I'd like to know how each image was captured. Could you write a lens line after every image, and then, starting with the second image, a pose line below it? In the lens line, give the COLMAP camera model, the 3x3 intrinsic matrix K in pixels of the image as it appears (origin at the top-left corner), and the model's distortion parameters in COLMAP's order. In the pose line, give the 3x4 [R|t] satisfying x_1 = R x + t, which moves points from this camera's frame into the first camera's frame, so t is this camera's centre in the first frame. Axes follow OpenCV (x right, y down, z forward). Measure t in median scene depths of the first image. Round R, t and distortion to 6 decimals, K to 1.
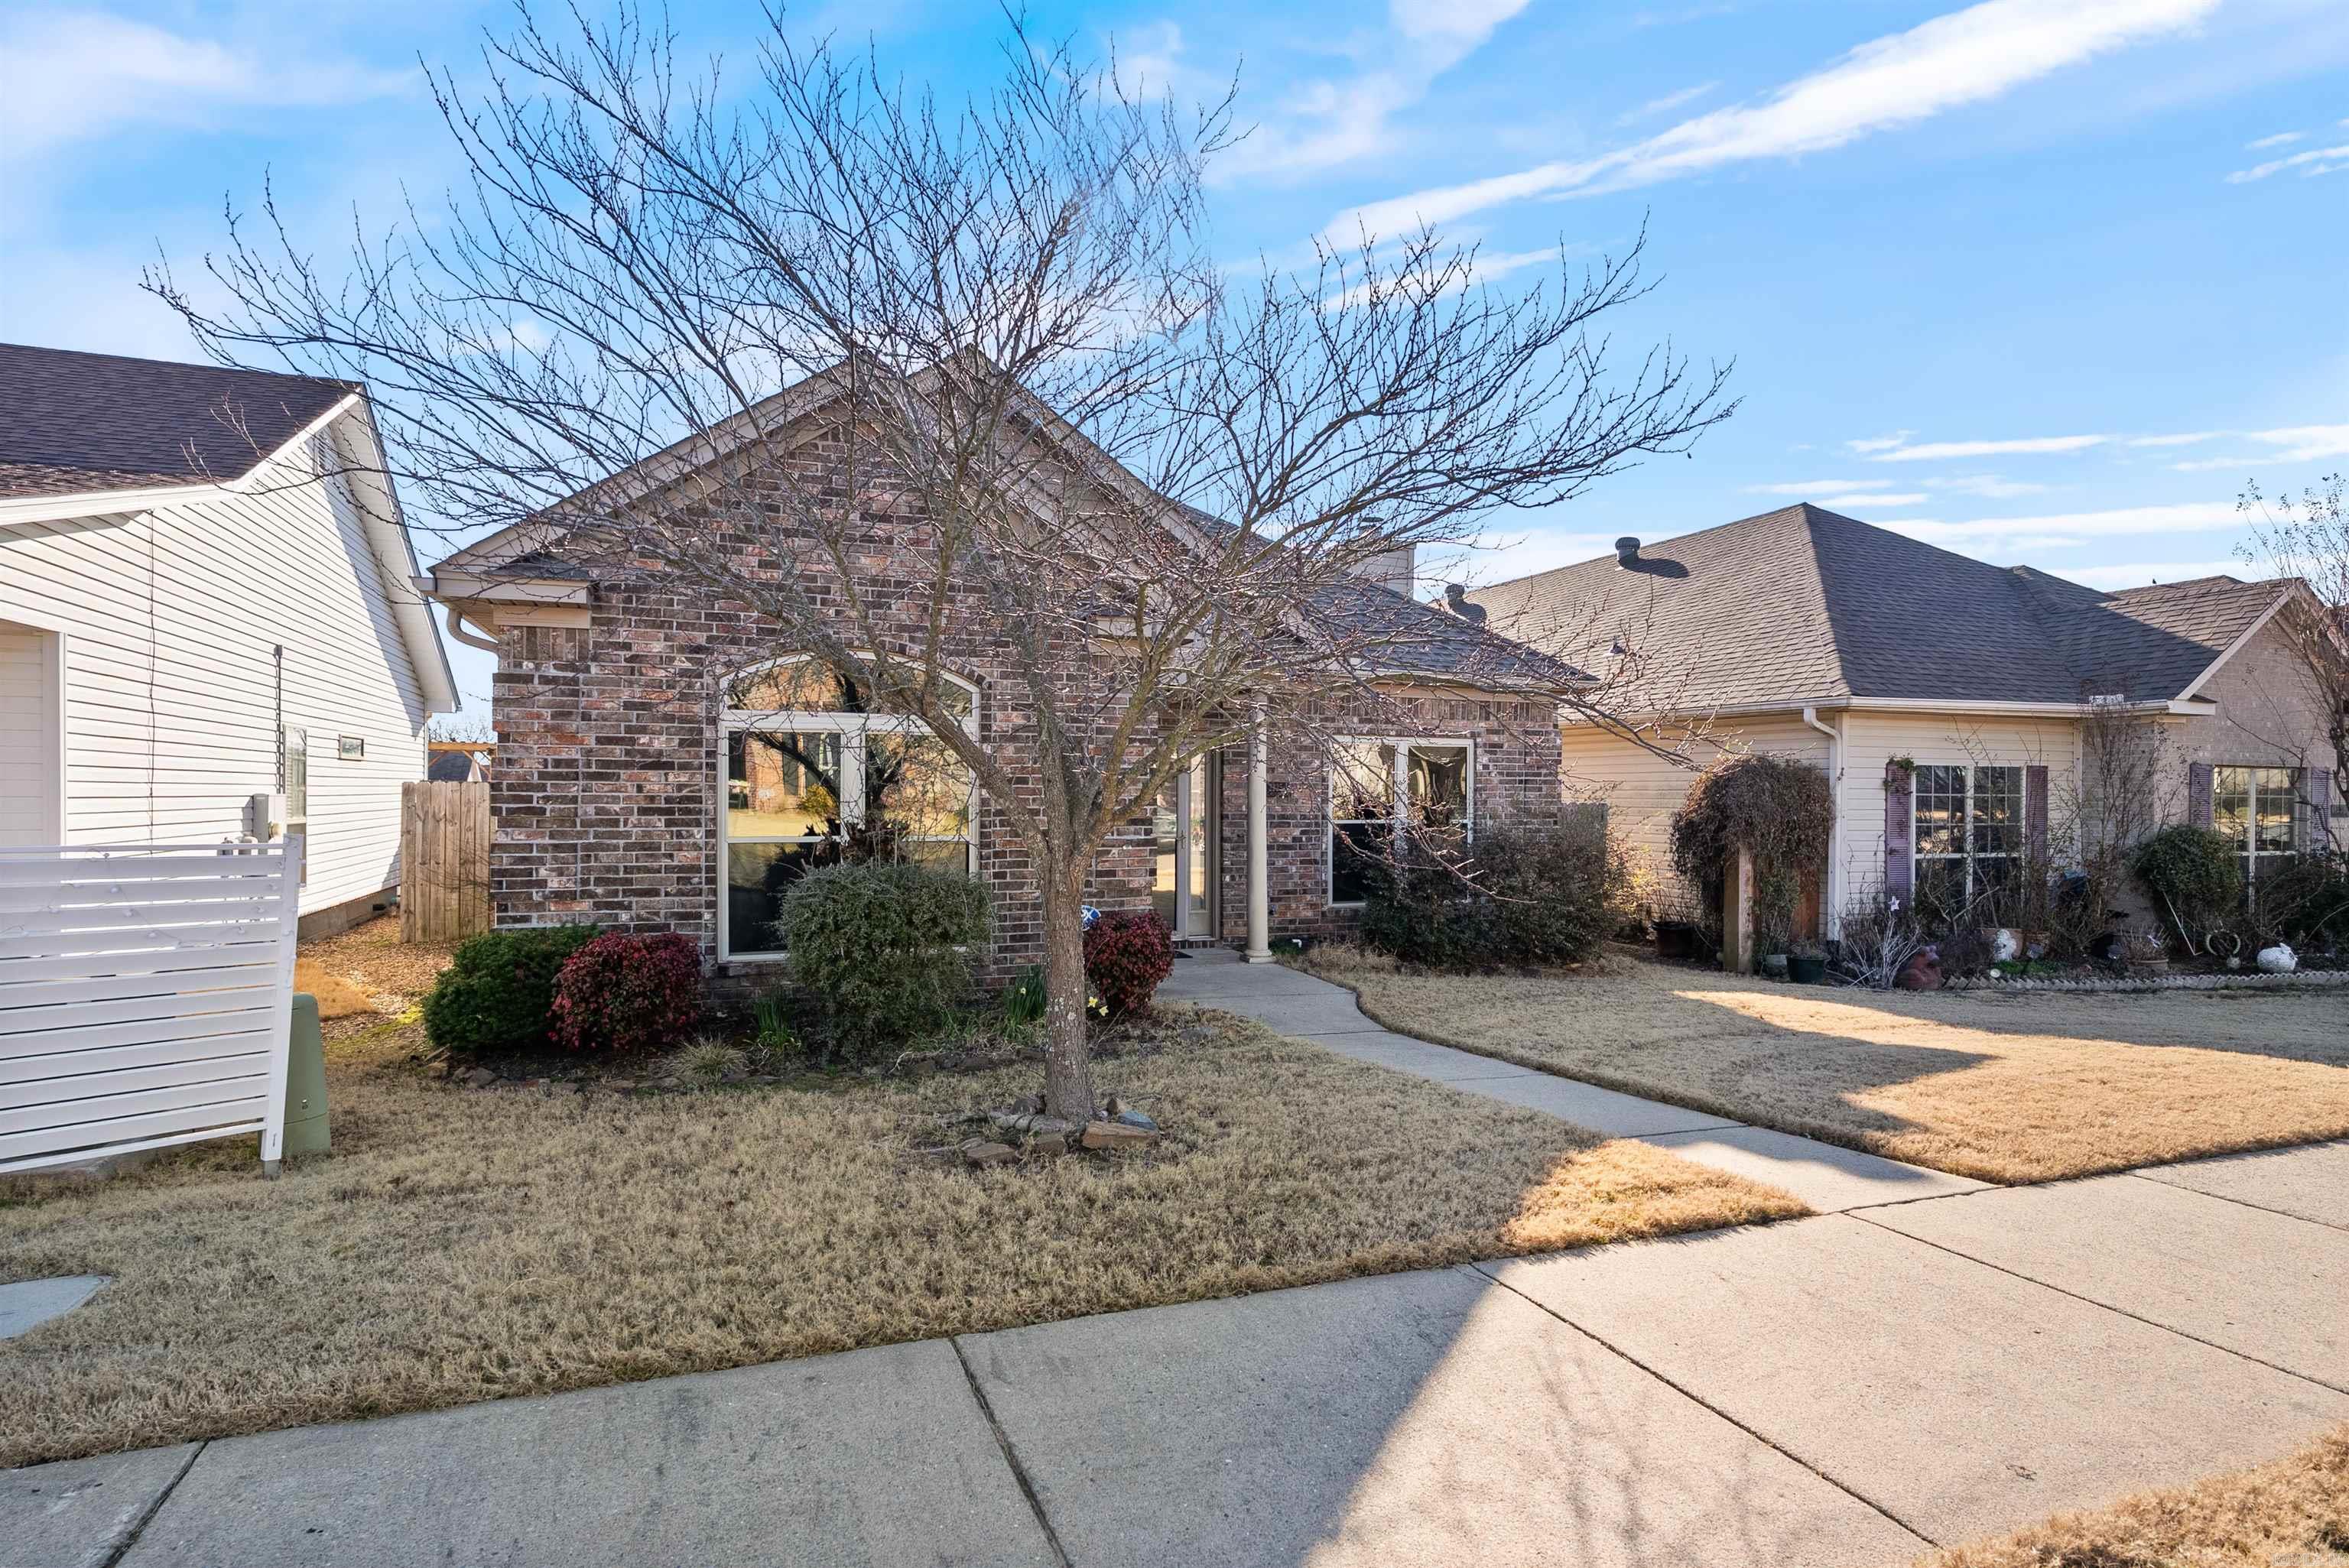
lens RADIAL K [[1206.4, 0, 1172.8], [0, 1206.4, 797.9], [0, 0, 1]] dist [-0.002067, -0.000547]
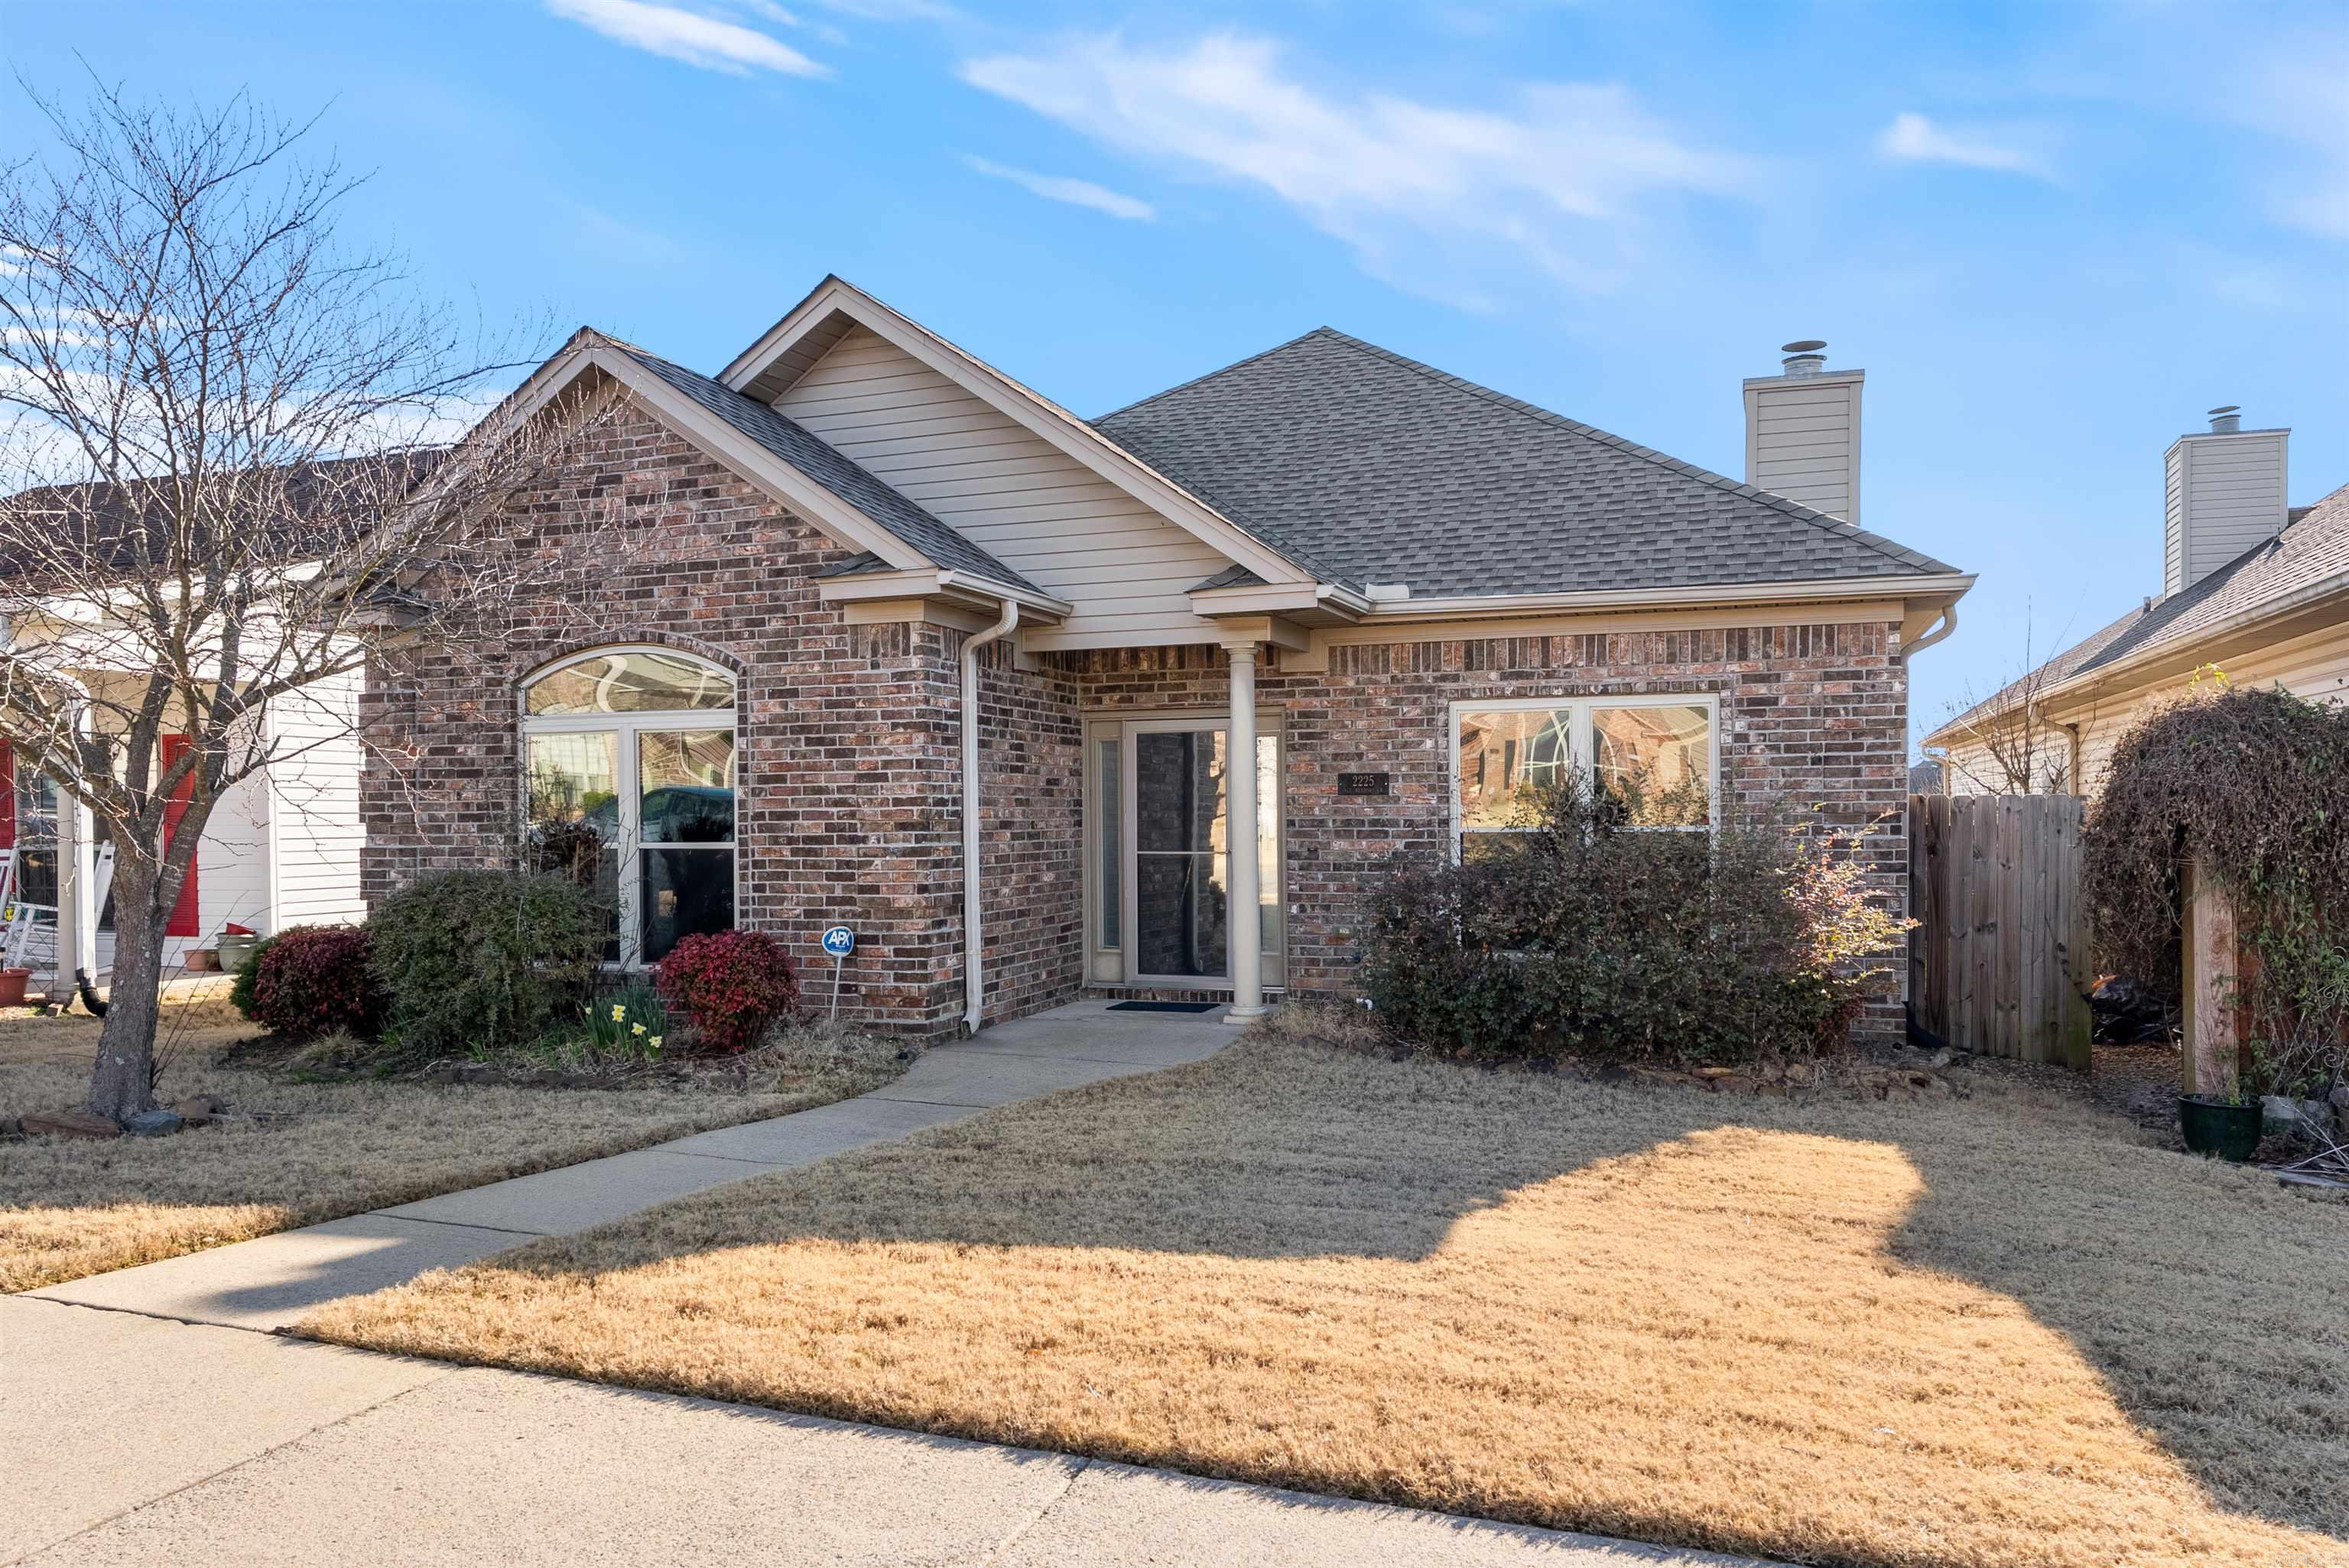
lens RADIAL K [[1572.9, 0, 1189.0], [0, 1572.9, 824.1], [0, 0, 1]] dist [0.000972, -0.001603]
pose [[0.763480, -0.009498, -0.645762, 0.902989], [0.011092, 0.999937, -0.001593, 0.025242], [0.645737, -0.005947, 0.763537, 0.363251]]
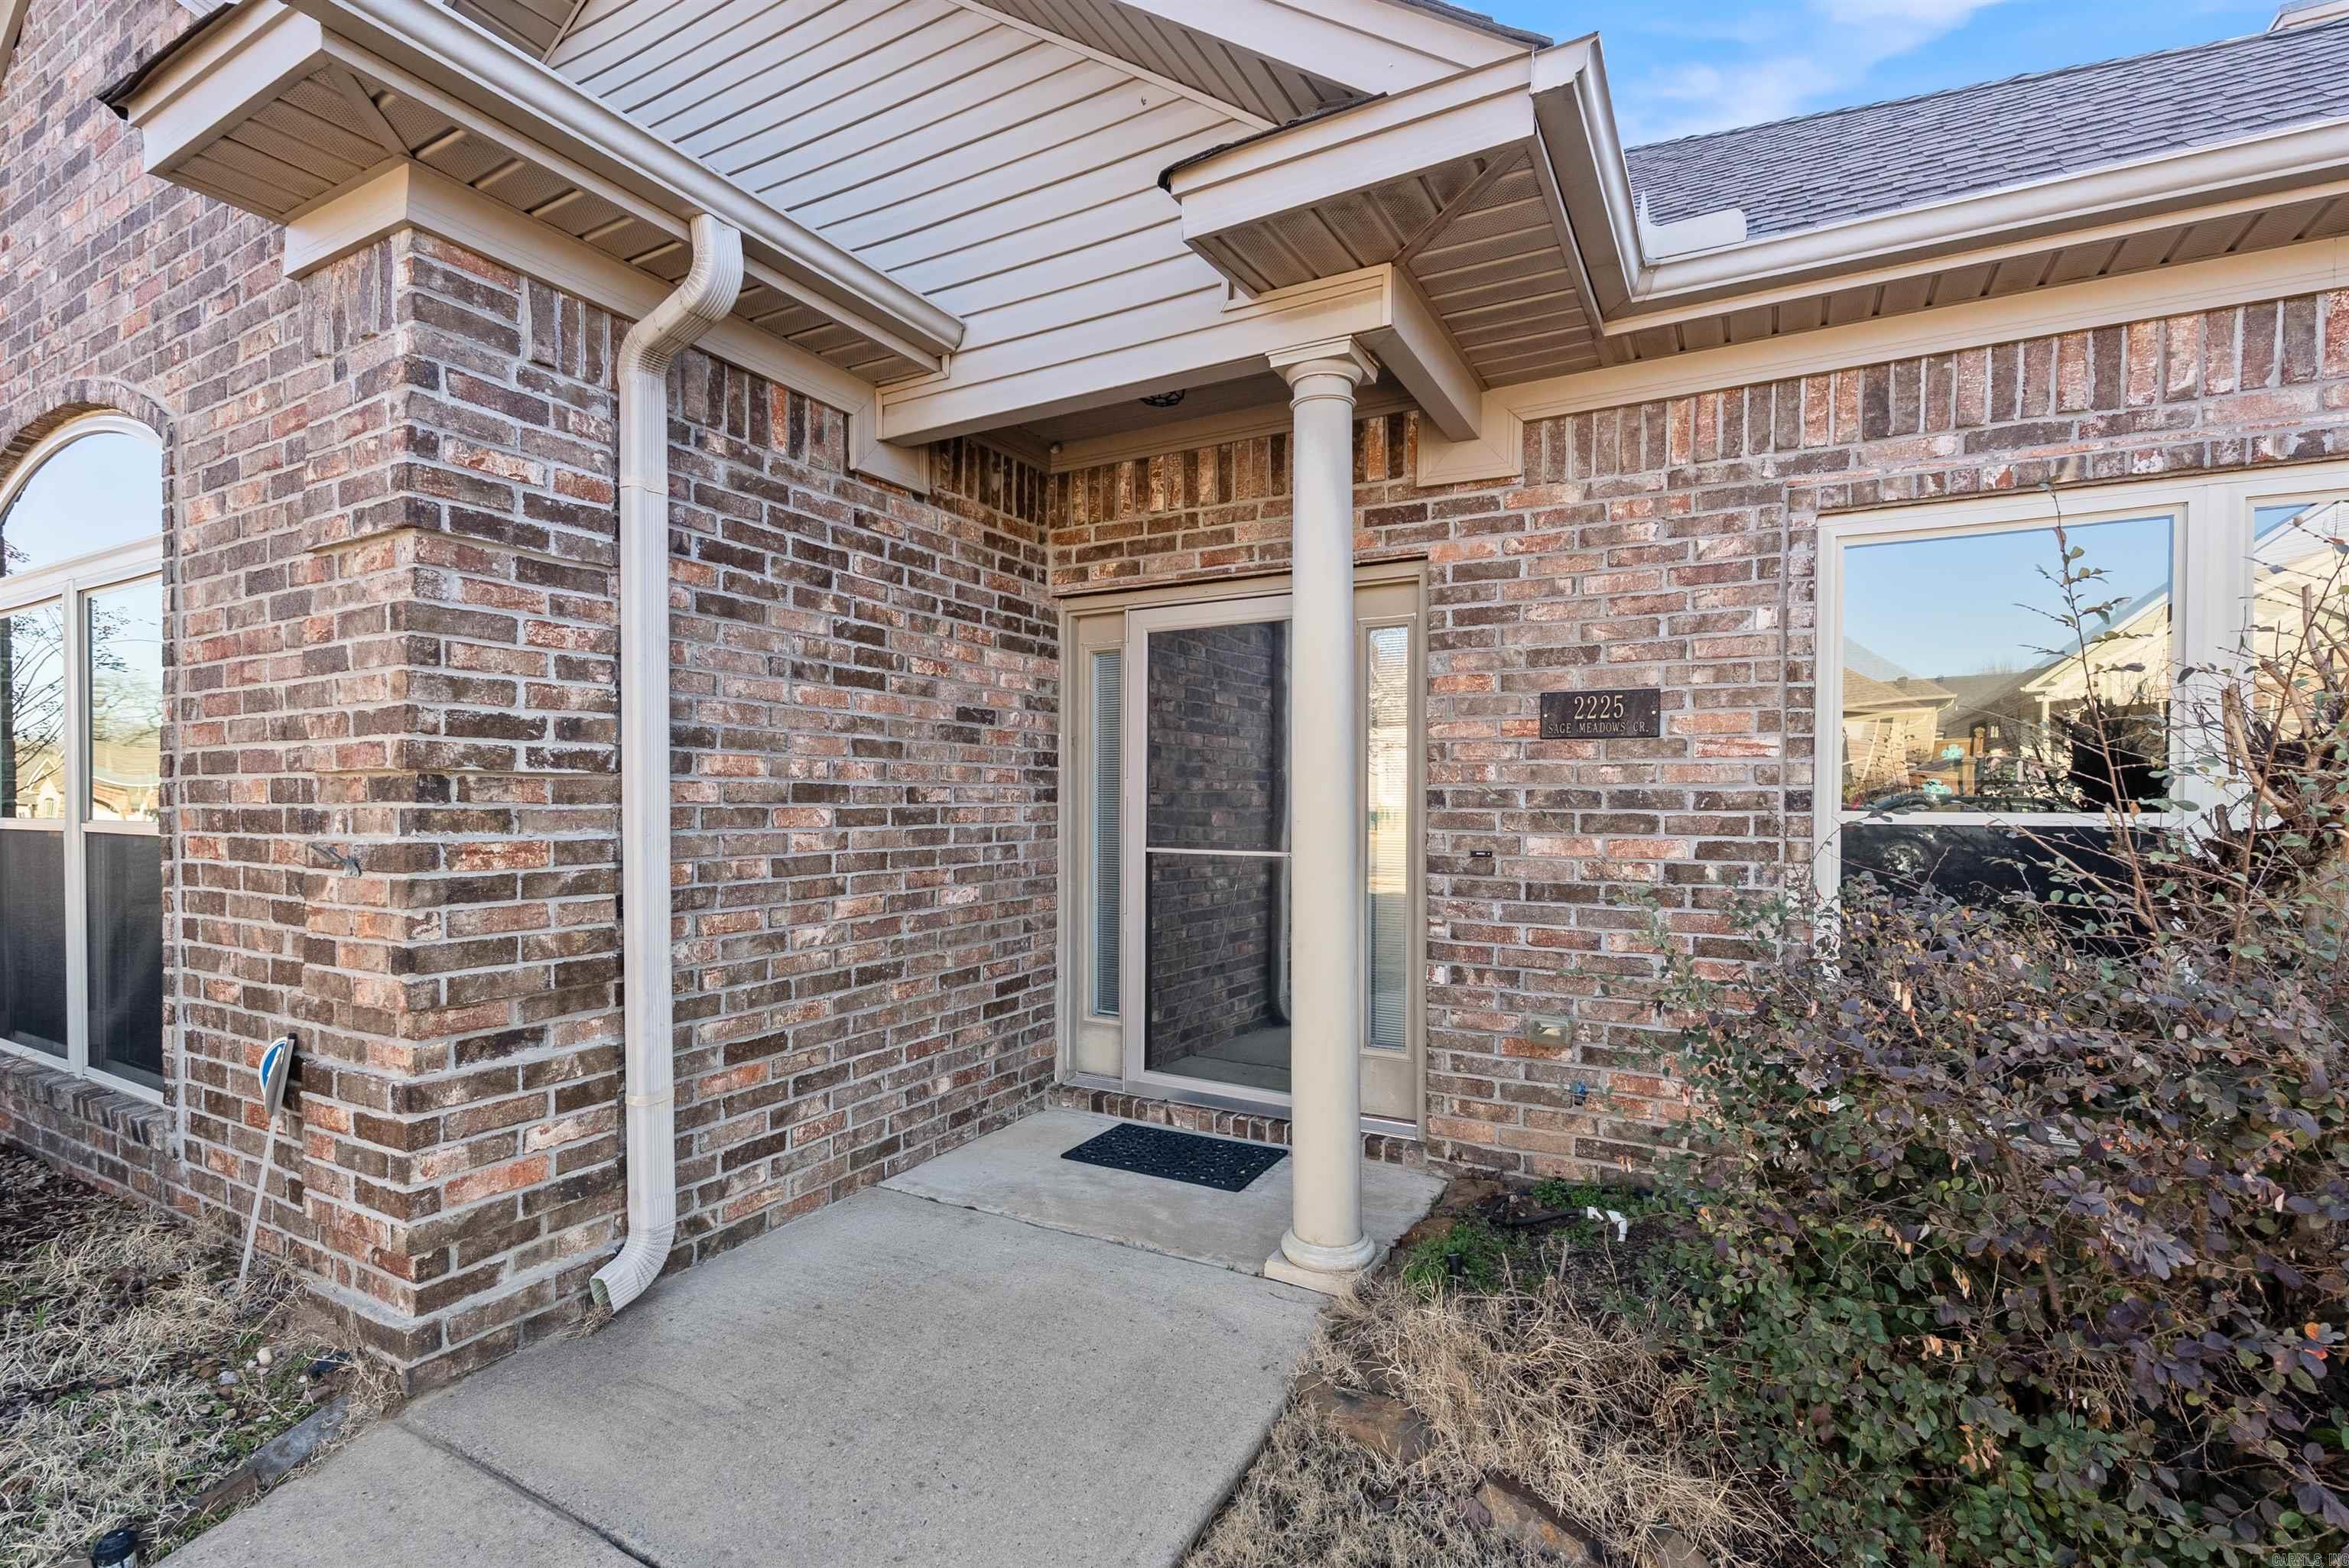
lens RADIAL K [[1037.4, 0, 1190.9], [0, 1037.4, 809.4], [0, 0, 1]] dist [-0.006739, 0.000432]
pose [[0.653158, 0.002537, -0.757218, 0.337658], [-0.002306, 0.999996, 0.001362, 0.027710], [0.757219, 0.000857, 0.653161, 1.119329]]
